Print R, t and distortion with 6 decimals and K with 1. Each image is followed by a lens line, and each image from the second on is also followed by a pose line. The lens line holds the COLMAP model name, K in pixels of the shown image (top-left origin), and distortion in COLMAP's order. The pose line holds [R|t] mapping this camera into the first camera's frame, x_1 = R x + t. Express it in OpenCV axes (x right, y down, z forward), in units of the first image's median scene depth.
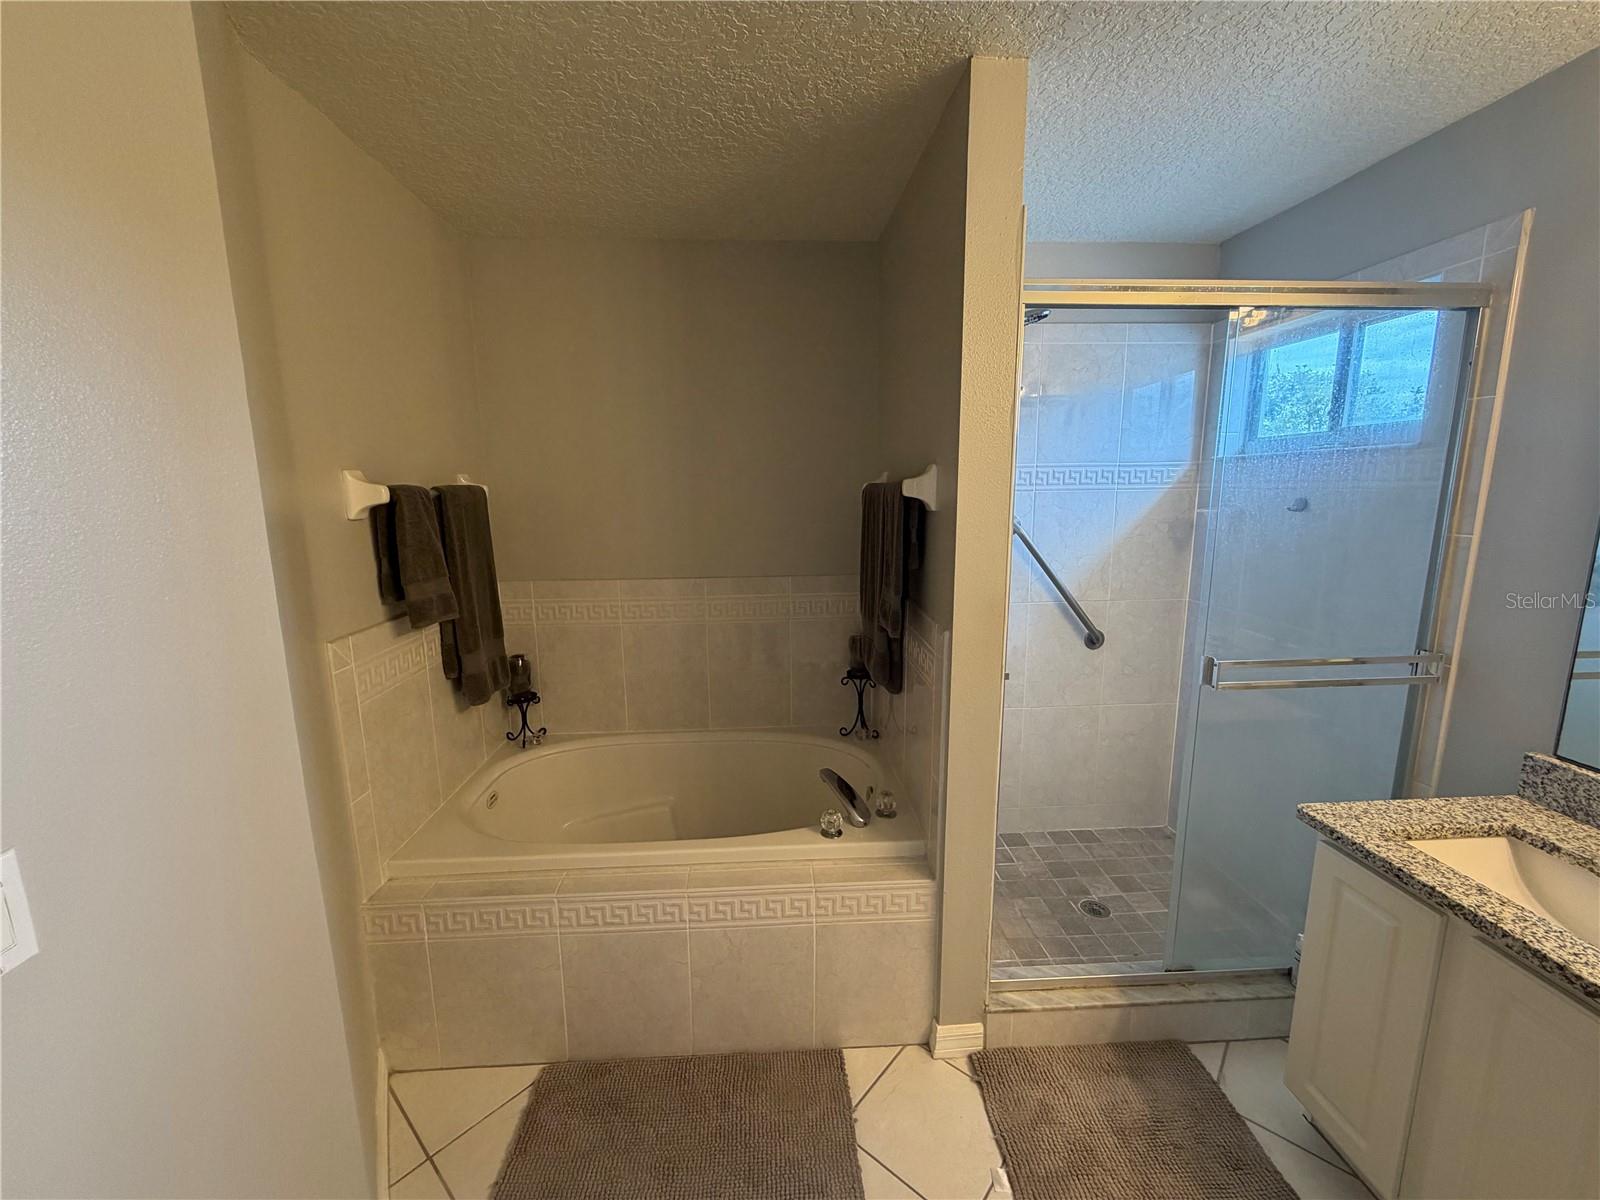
lens RADIAL K [[637.4, 0, 806.1], [0, 637.4, 599.1], [0, 0, 1]] dist [-0.000477, 0.000007]
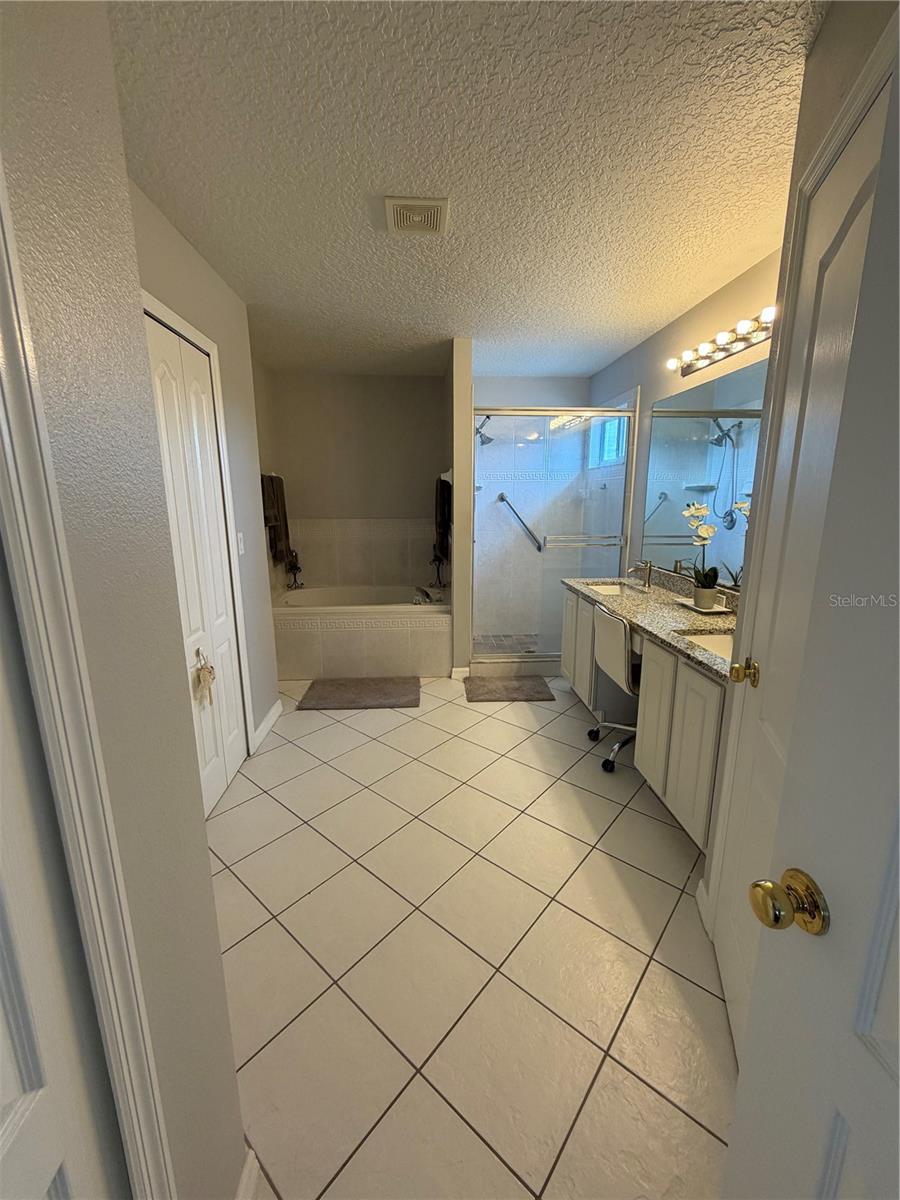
lens RADIAL K [[478.0, 0, 451.4], [0, 478.0, 597.2], [0, 0, 1]] dist [-0.000477, 0.000007]
pose [[0.999980, 0.006283, -0.000805, 0.195330], [-0.006249, 0.999271, 0.037672, 0.268877], [0.001041, -0.037666, 0.999290, -1.090180]]
